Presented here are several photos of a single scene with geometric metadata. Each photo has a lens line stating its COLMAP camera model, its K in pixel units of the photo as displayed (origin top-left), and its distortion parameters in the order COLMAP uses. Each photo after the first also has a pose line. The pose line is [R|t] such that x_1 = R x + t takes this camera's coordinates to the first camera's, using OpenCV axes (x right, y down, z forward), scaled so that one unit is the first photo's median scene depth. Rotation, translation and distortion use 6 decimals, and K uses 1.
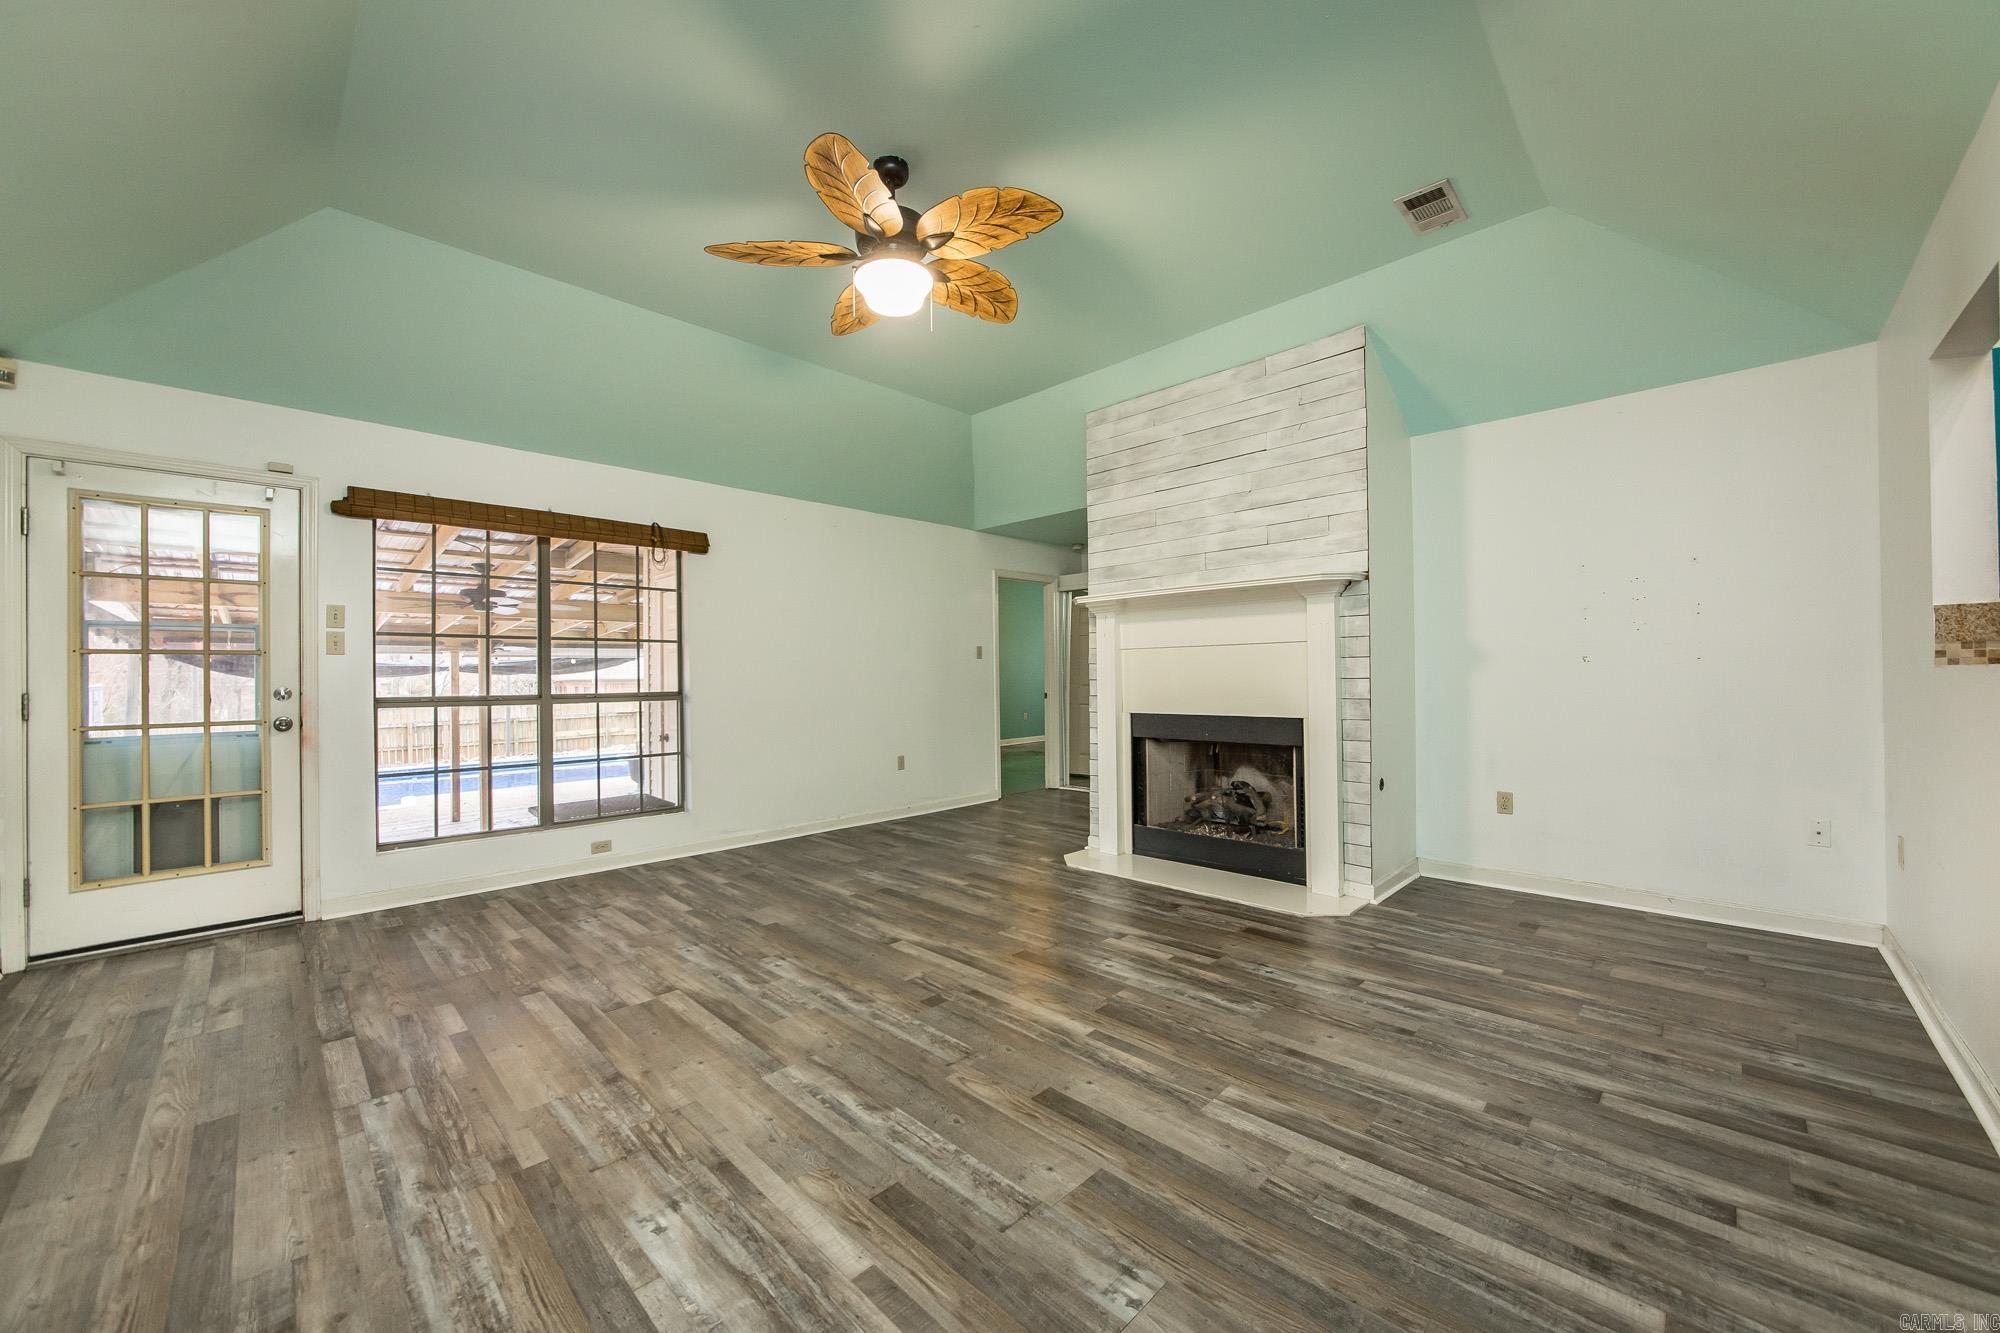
lens RADIAL K [[749.7, 0, 995.4], [0, 749.7, 667.1], [0, 0, 1]] dist [-0.015659, 0.000395]
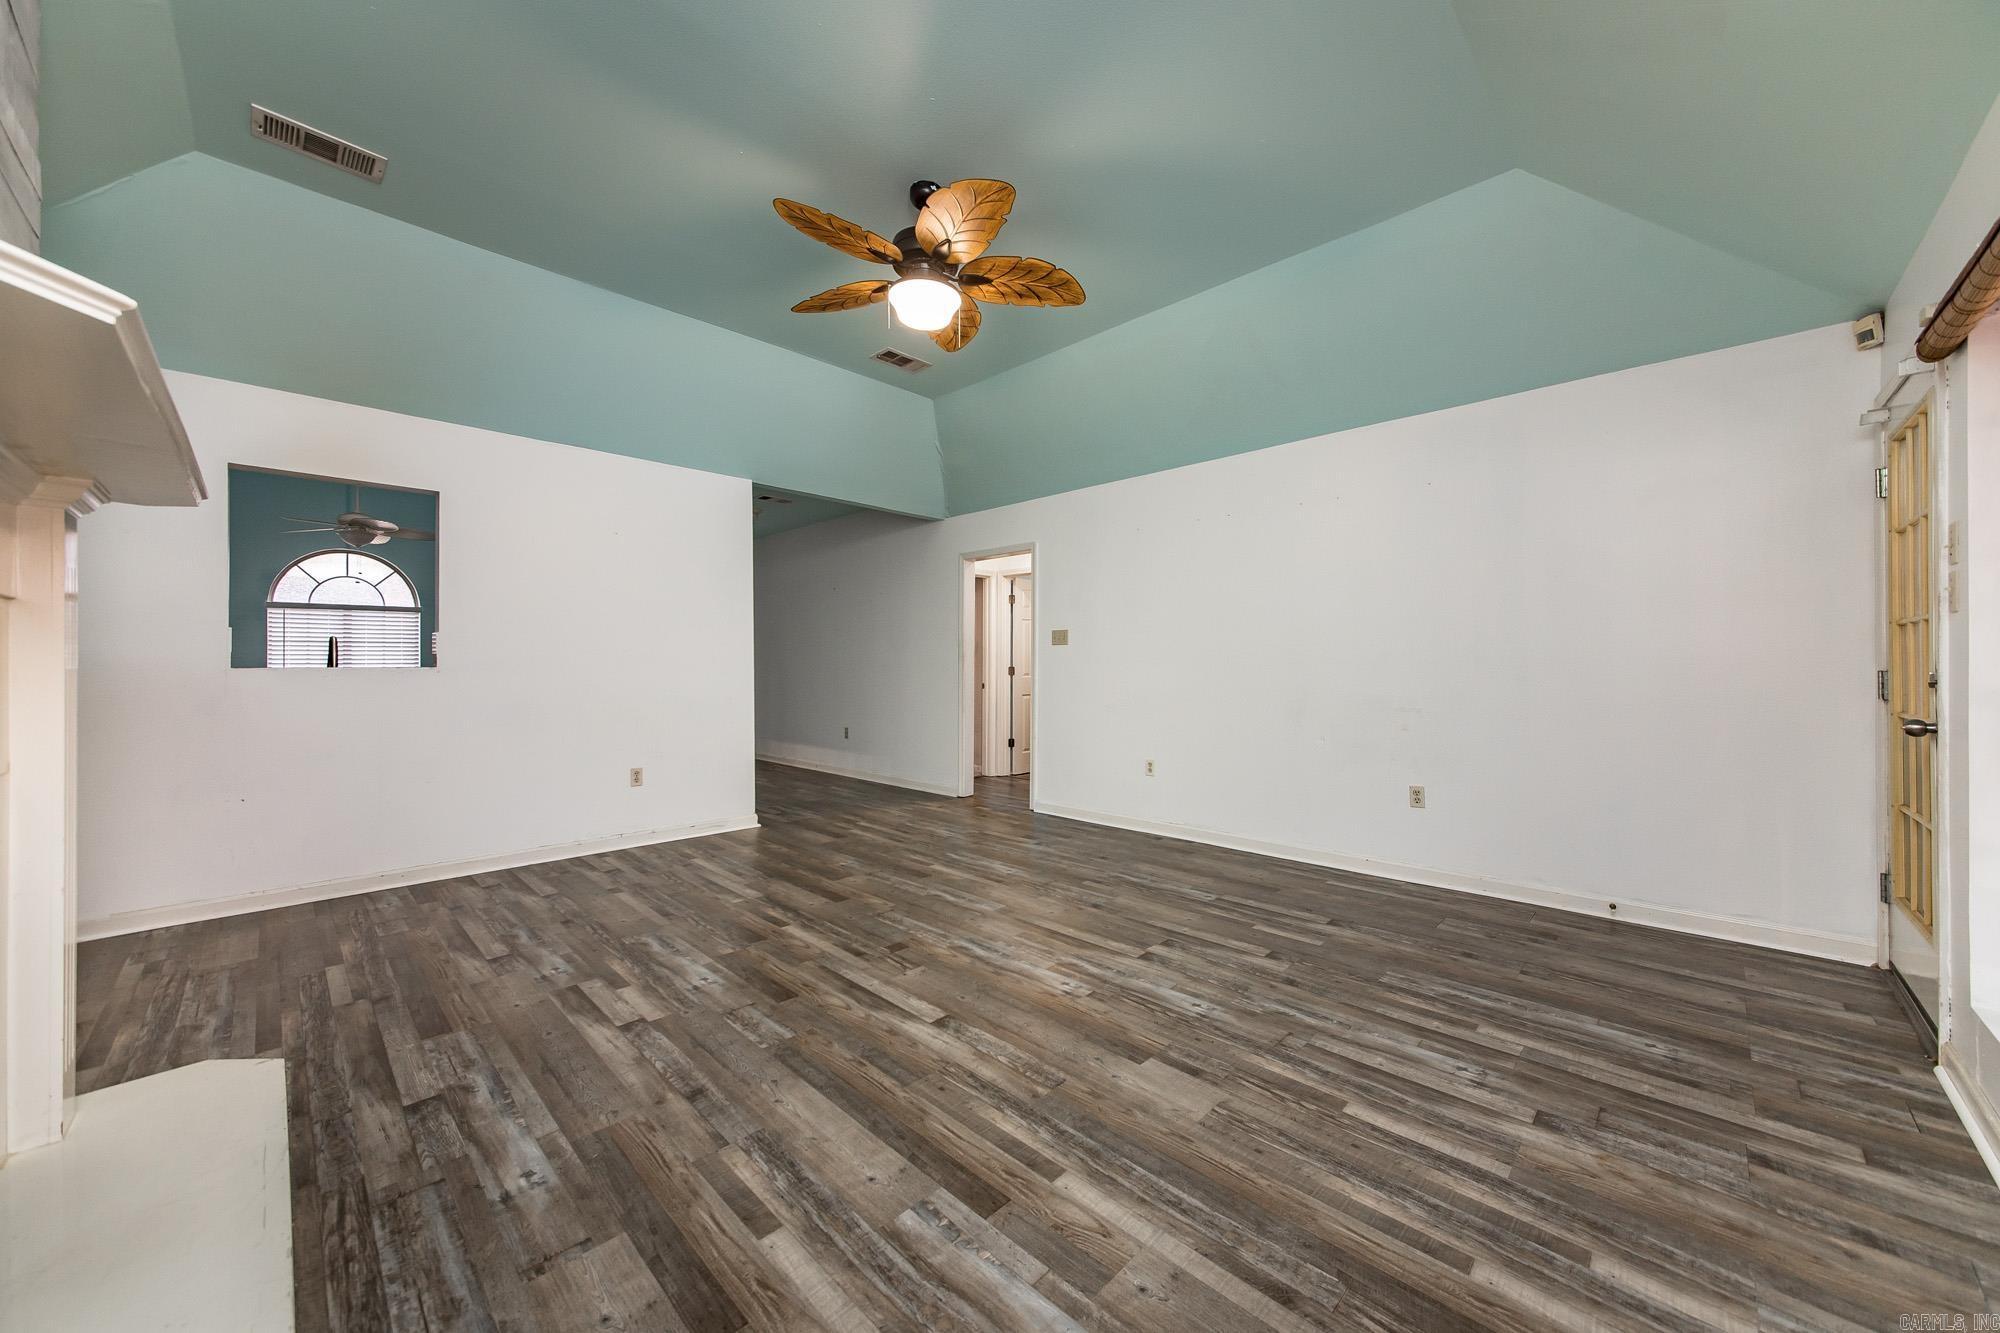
lens RADIAL K [[721.0, 0, 1000.0], [0, 721.0, 666.5], [0, 0, 1]] dist [-0.002636, 0.000031]
pose [[-0.999861, 0.013703, -0.009520, -0.214630], [0.013794, 0.999859, -0.009558, 0.023516], [0.009388, -0.009688, -0.999909, 1.922502]]
